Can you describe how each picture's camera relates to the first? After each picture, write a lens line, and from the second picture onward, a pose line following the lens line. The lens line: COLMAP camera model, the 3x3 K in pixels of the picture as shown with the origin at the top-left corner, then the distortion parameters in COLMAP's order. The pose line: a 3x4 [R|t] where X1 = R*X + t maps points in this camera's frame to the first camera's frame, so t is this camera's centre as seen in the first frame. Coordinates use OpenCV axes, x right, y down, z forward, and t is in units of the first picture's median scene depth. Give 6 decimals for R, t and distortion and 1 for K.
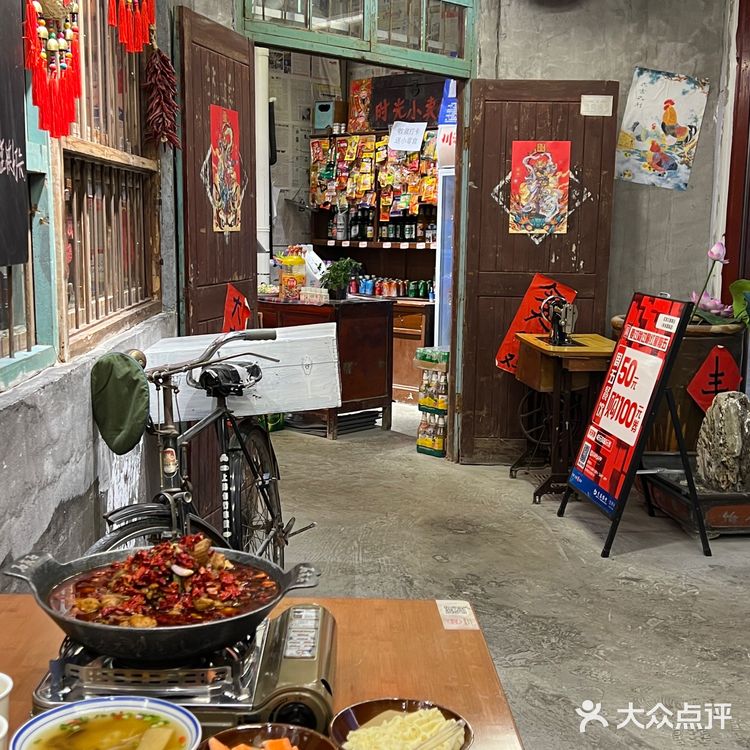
lens RADIAL K [[1048.1, 0, 389.0], [0, 1048.1, 376.1], [0, 0, 1]] dist [0.044694, 0.000000]
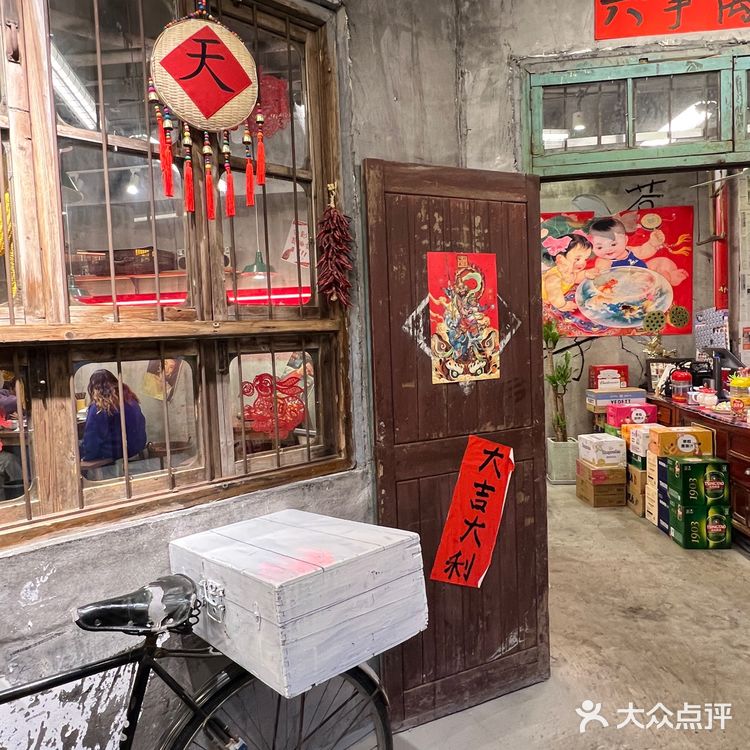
lens RADIAL K [[551.4, 0, 374.0], [0, 551.4, 373.3], [0, 0, 1]] dist [0.025568, 0.000044]
pose [[0.603853, 0.000896, -0.797095, 0.272247], [-0.061659, 0.997055, -0.045591, -0.168187], [0.794707, 0.076678, 0.602130, 0.912323]]
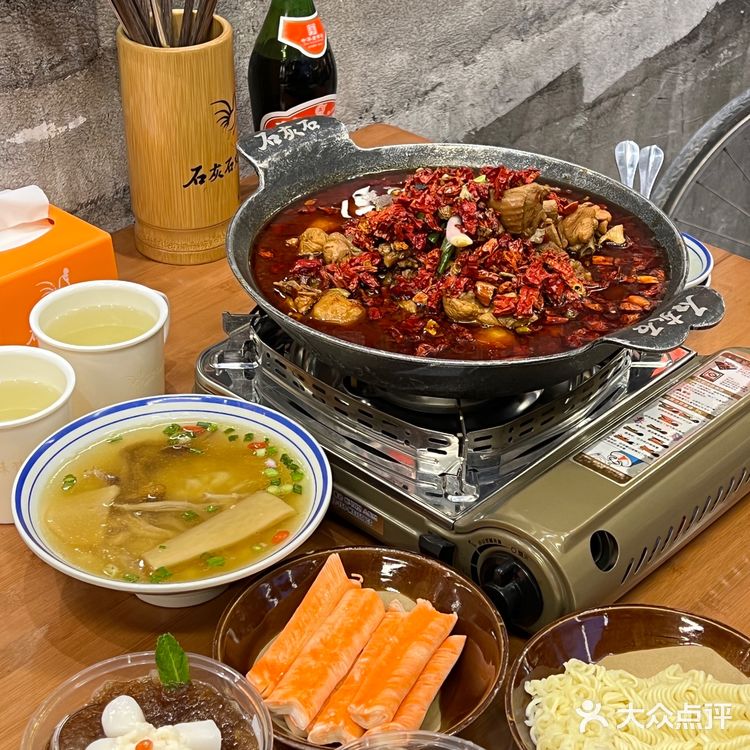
lens RADIAL K [[1436.5, 0, 382.0], [0, 1436.5, 377.1], [0, 0, 1]] dist [0.109495, 0.000000]
pose [[0.711929, 0.371992, -0.595633, 0.092728], [-0.094211, 0.891101, 0.443917, -0.026639], [0.695903, -0.259923, 0.669447, 0.189400]]
